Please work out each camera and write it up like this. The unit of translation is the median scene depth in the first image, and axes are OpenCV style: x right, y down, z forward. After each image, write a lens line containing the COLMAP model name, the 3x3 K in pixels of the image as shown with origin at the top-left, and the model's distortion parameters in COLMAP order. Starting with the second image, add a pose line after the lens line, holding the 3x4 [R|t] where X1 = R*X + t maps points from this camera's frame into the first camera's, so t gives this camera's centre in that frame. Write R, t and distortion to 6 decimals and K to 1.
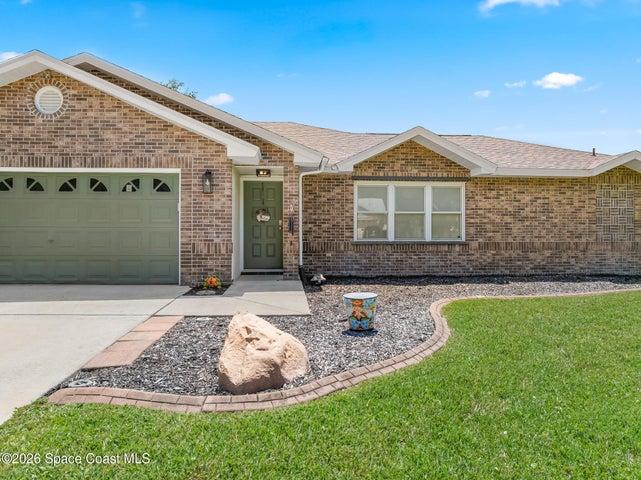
lens RADIAL K [[451.6, 0, 322.6], [0, 451.6, 237.1], [0, 0, 1]] dist [-0.044800, 0.008079]
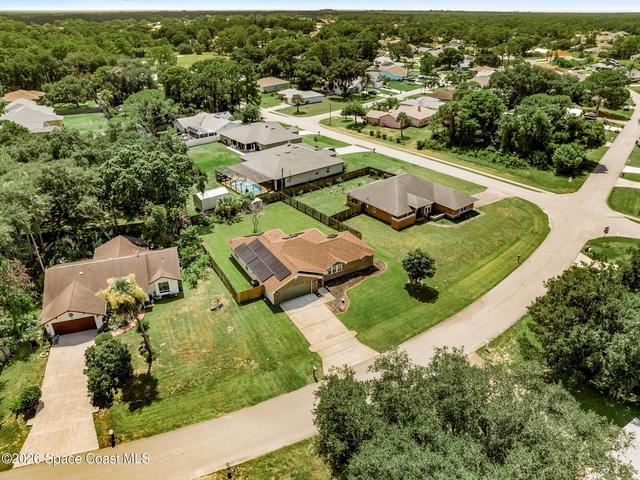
lens RADIAL K [[450.9, 0, 320.6], [0, 450.9, 239.9], [0, 0, 1]] dist [-0.044800, 0.008079]
pose [[0.898248, -0.200050, 0.391318, -2.730928], [-0.006233, 0.884507, 0.466486, -3.886121], [-0.439444, -0.421459, 0.793260, -4.316783]]
